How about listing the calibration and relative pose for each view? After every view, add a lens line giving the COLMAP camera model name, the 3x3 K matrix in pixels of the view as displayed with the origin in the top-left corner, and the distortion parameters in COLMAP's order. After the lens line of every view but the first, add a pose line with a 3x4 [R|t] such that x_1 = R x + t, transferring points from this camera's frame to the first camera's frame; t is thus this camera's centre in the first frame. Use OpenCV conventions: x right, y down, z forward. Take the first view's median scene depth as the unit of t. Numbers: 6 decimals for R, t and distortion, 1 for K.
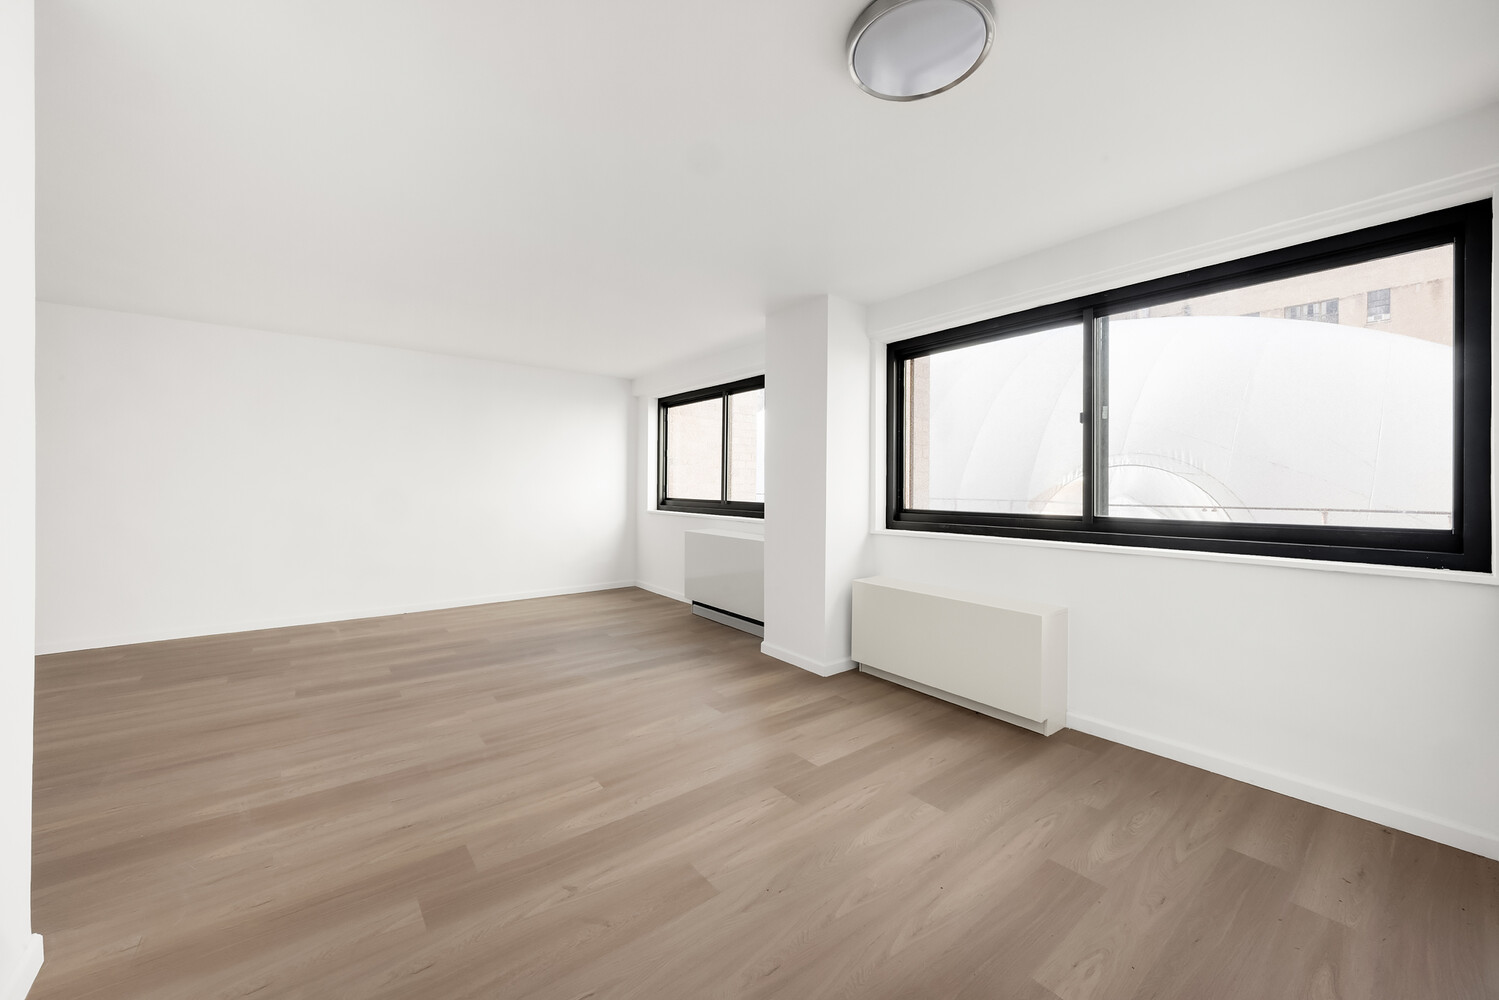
lens RADIAL K [[562.3, 0, 745.3], [0, 562.3, 484.1], [0, 0, 1]] dist [0.001649, 0.000158]
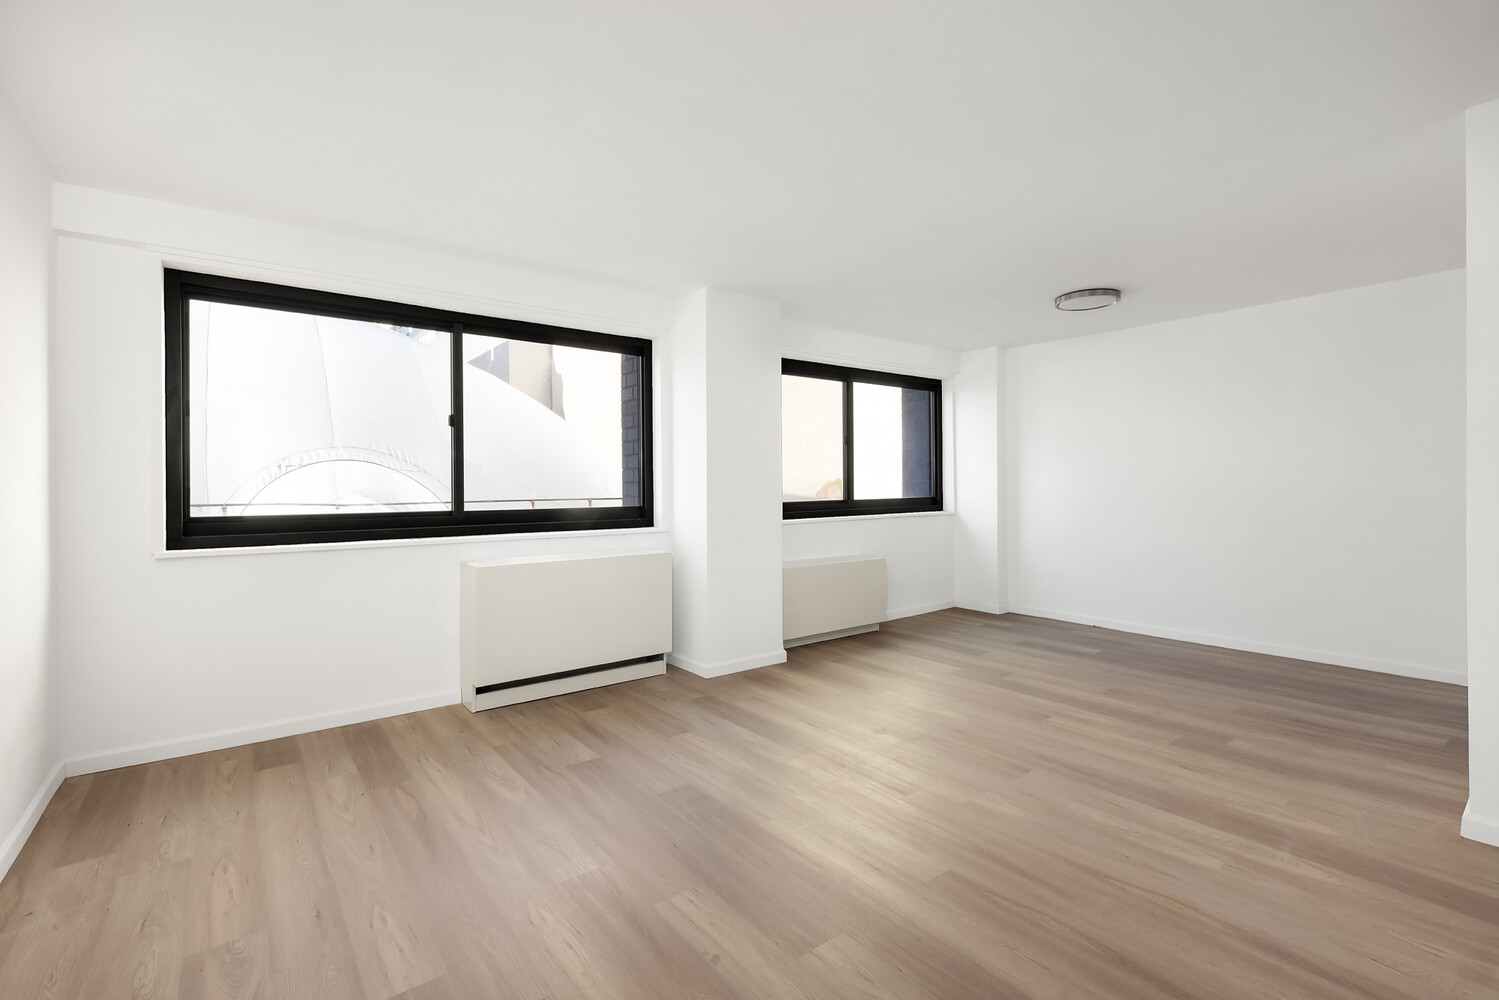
lens RADIAL K [[656.7, 0, 751.8], [0, 656.7, 483.6], [0, 0, 1]] dist [0.015402, -0.000171]
pose [[0.008306, -0.007118, 0.999940, -1.745093], [-0.002707, 0.999971, 0.007141, -0.013935], [-0.999962, -0.002766, 0.008287, 1.644851]]
